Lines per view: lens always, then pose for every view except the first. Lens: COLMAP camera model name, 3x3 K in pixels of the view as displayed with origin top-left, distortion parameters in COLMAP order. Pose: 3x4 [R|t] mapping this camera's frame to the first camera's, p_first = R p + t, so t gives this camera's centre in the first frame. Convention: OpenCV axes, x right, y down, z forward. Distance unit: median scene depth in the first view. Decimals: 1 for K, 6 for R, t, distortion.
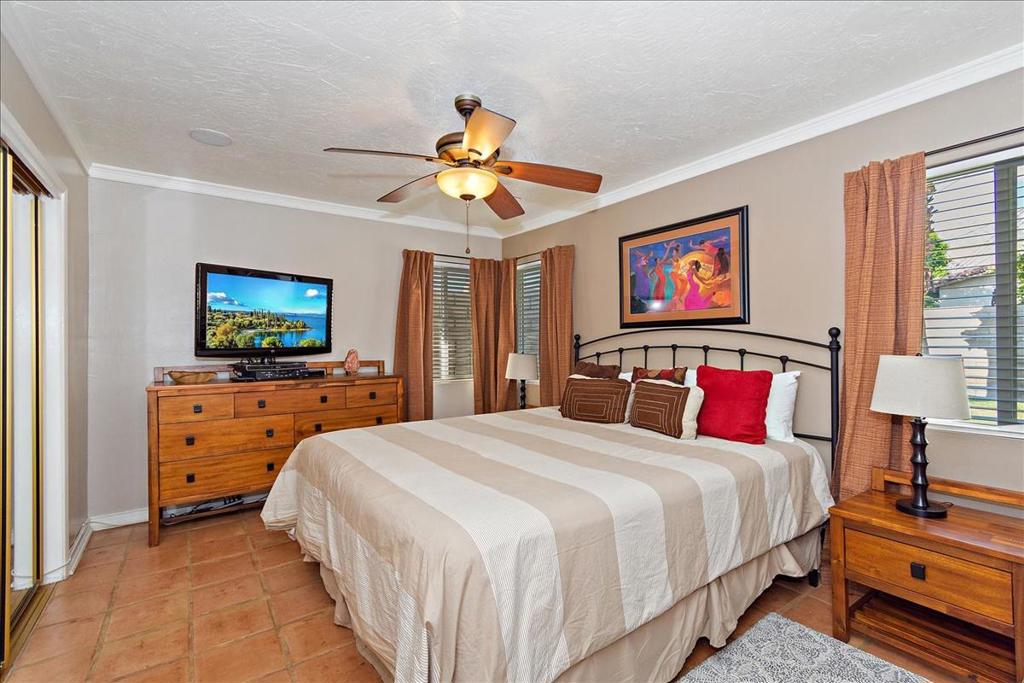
lens RADIAL K [[450.0, 0, 515.8], [0, 450.0, 338.5], [0, 0, 1]] dist [-0.009184, -0.000449]
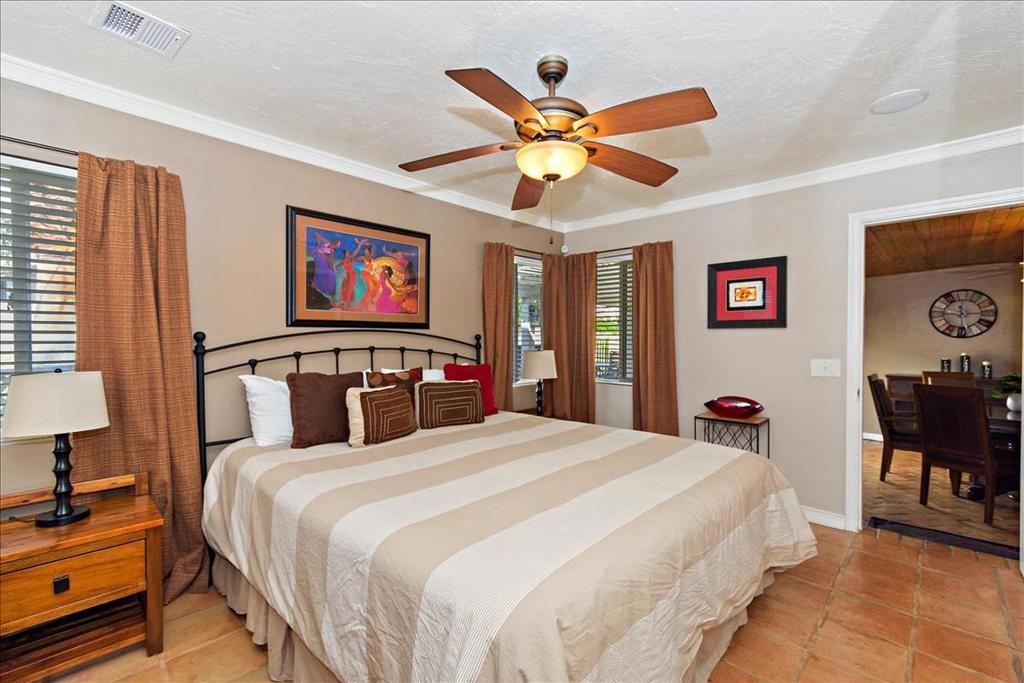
lens RADIAL K [[450.0, 0, 515.8], [0, 450.0, 338.5], [0, 0, 1]] dist [-0.009184, -0.000449]
pose [[-0.180571, 0.000496, 0.983562, -0.671572], [-0.012233, 0.999921, -0.002750, -0.005020], [-0.983486, -0.012528, -0.180551, 0.874139]]
